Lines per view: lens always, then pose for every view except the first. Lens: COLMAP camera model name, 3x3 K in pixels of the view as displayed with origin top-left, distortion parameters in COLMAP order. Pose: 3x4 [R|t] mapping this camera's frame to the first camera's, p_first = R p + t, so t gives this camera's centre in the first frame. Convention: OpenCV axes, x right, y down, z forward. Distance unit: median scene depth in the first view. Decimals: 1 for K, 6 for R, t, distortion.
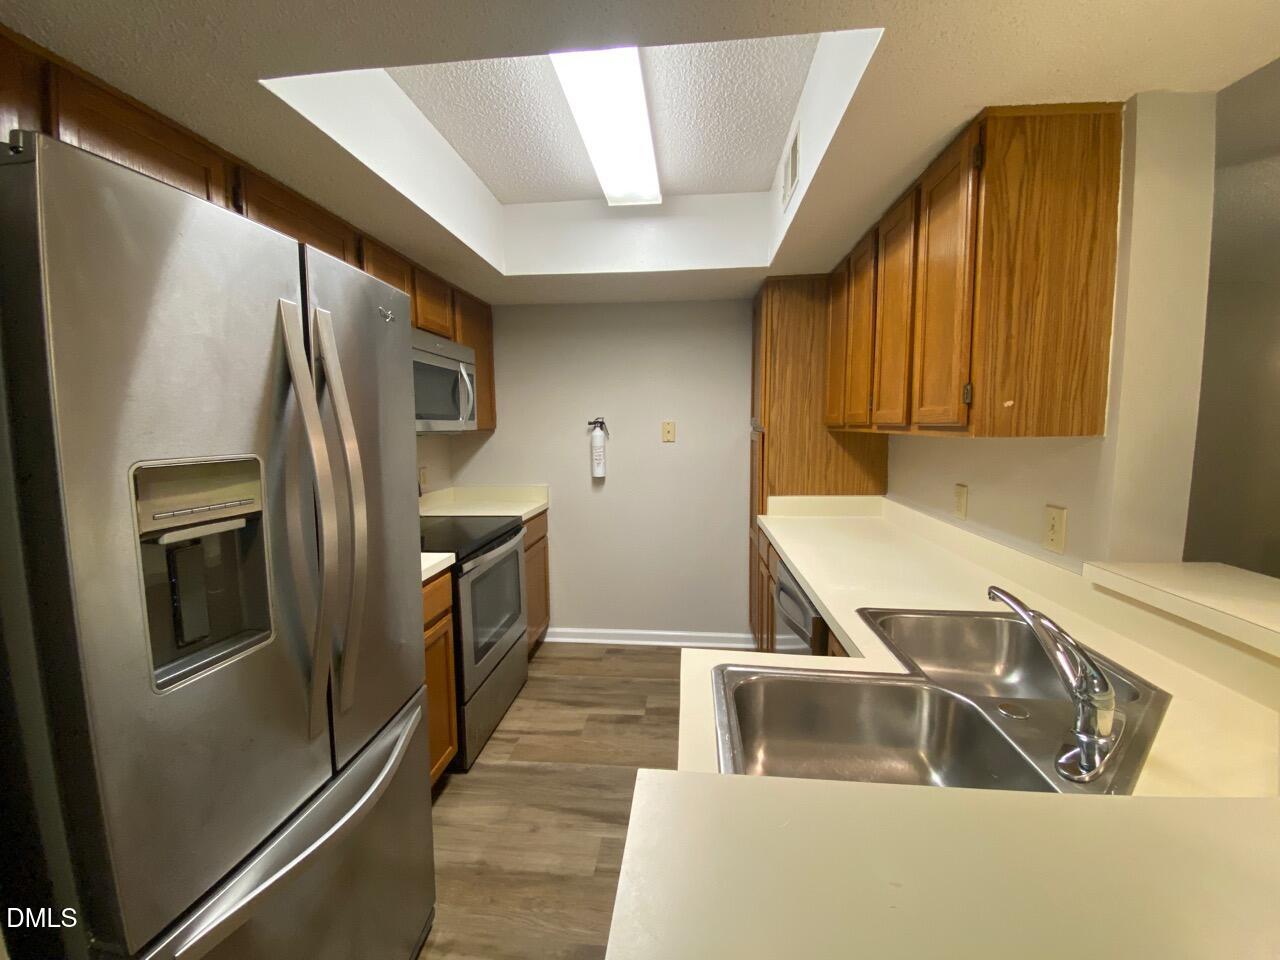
lens RADIAL K [[517.4, 0, 646.6], [0, 517.4, 480.8], [0, 0, 1]] dist [0.034837, -0.028121]
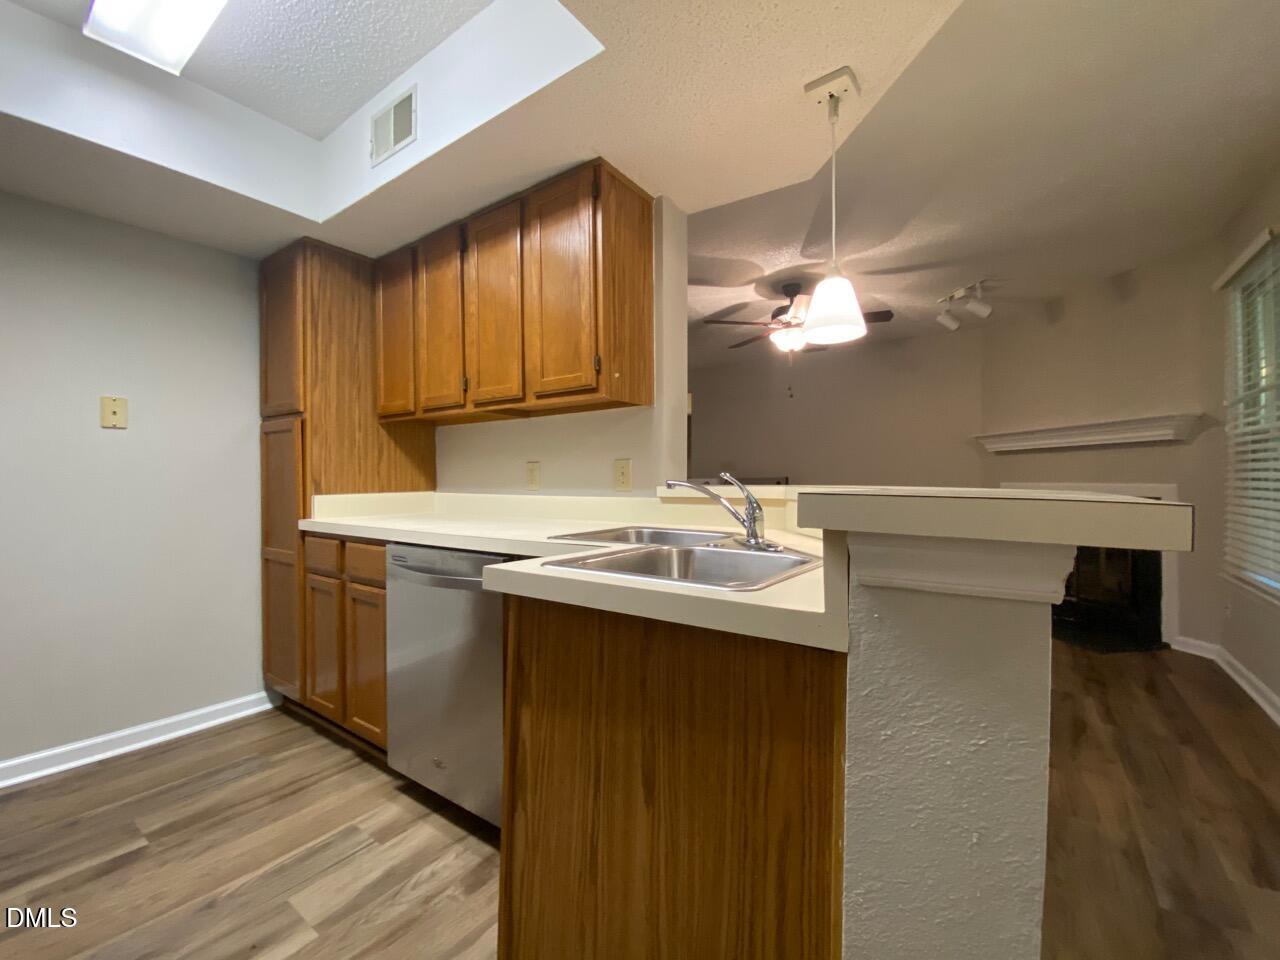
lens RADIAL K [[518.8, 0, 649.6], [0, 518.8, 481.5], [0, 0, 1]] dist [0.010954, -0.016729]
pose [[0.496684, 0.000425, 0.867931, -0.233191], [0.092712, 0.994252, -0.053542, 0.110018], [-0.862966, 0.107061, 0.493790, 0.143119]]
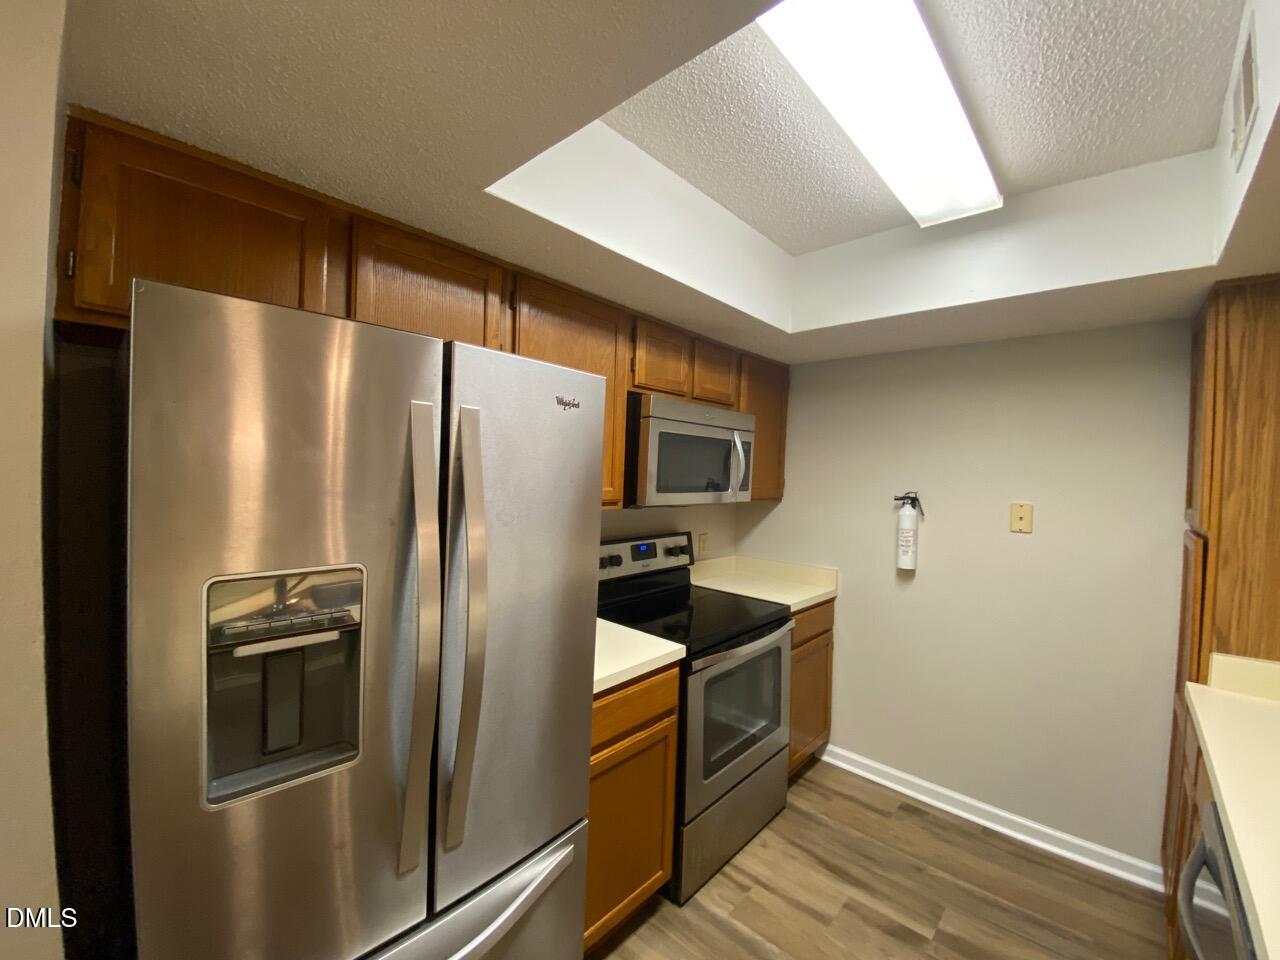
lens RADIAL K [[517.4, 0, 646.6], [0, 517.4, 480.8], [0, 0, 1]] dist [0.034837, -0.028121]
pose [[0.795721, 0.045830, -0.603927, 0.082061], [-0.102582, 0.992925, -0.059810, -0.065744], [0.596913, 0.109544, 0.794793, 0.175802]]
